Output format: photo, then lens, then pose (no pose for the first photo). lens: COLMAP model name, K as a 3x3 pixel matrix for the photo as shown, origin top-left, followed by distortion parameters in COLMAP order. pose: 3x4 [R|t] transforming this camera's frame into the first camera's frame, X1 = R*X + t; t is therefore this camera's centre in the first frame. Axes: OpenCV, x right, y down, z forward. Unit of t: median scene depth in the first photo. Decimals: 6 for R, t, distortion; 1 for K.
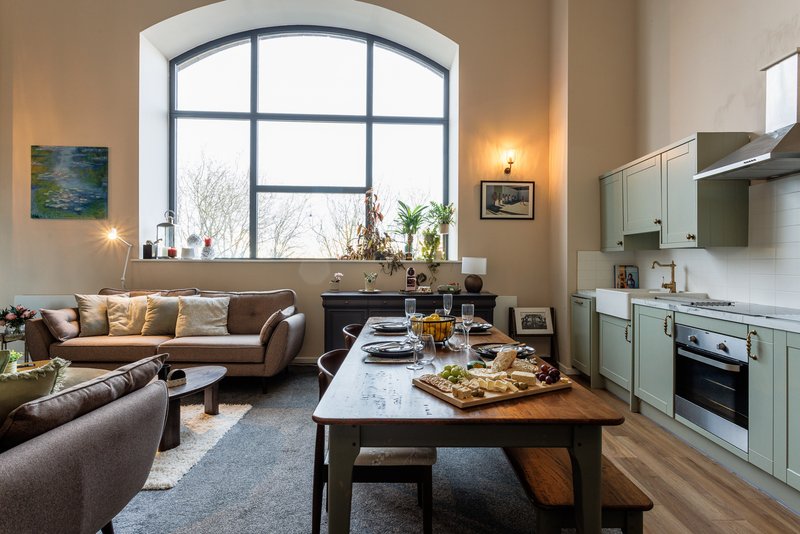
lens RADIAL K [[415.1, 0, 404.9], [0, 415.1, 263.4], [0, 0, 1]] dist [0.000112, 0.000428]
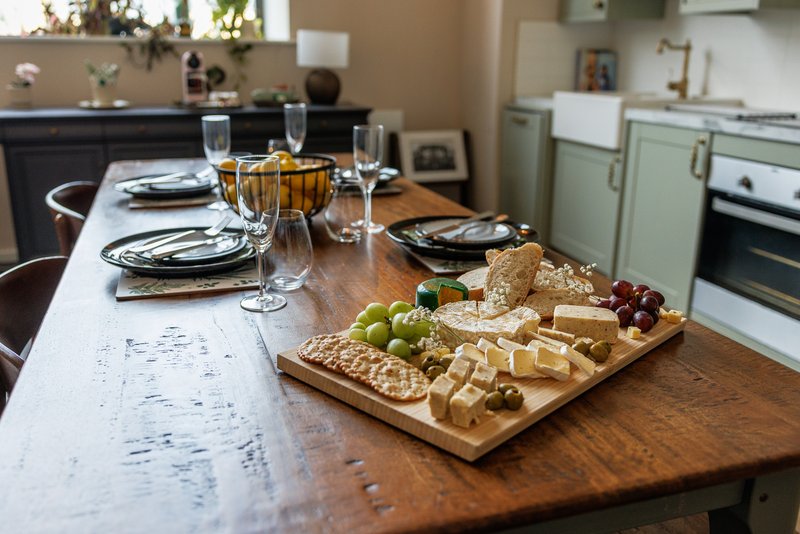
lens RADIAL K [[702.5, 0, 382.7], [0, 702.5, 265.1], [0, 0, 1]] dist [-0.029330, 0.000747]
pose [[0.958386, -0.078397, 0.274501, -0.016592], [-0.002883, 0.958847, 0.283909, 0.016941], [-0.285462, -0.272885, 0.918719, 0.162338]]
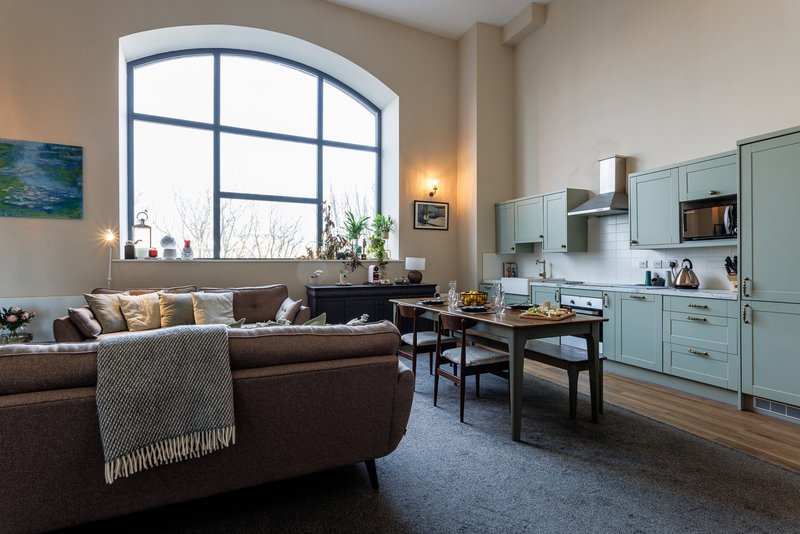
lens RADIAL K [[407.7, 0, 402.2], [0, 407.7, 263.6], [0, 0, 1]] dist [-0.002402, 0.000053]
pose [[0.913359, -0.006618, 0.407102, -0.468369], [0.005624, 0.999978, 0.003639, 0.000500], [-0.407117, -0.001035, 0.913375, -0.226966]]
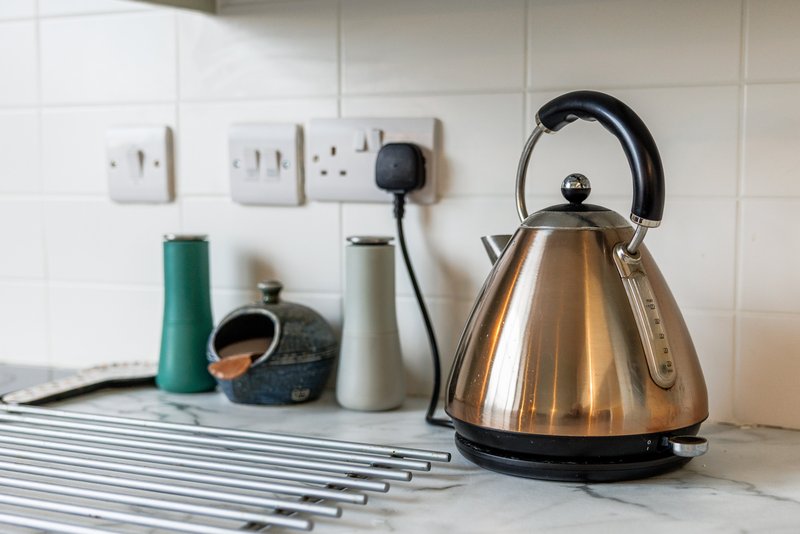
lens RADIAL K [[1169.7, 0, 400.0], [0, 1169.7, 267.0], [0, 0, 1]] dist [0.165037, 0.004881]
pose [[0.438839, -0.085659, 0.894473, 0.316003], [0.009143, 0.995820, 0.090879, 0.008707], [-0.898519, -0.031703, 0.437788, 0.308542]]
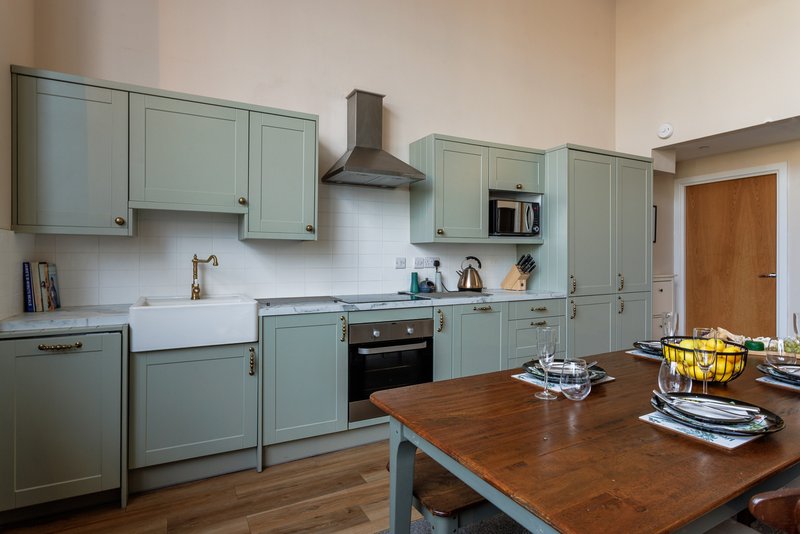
lens RADIAL K [[430.6, 0, 411.9], [0, 430.6, 258.4], [0, 0, 1]] dist [-0.000654, 0.000874]
pose [[-0.485037, -0.003945, 0.874485, -0.160960], [-0.001953, 0.999992, 0.003427, -0.002839], [-0.874492, -0.000046, -0.485041, 0.895188]]
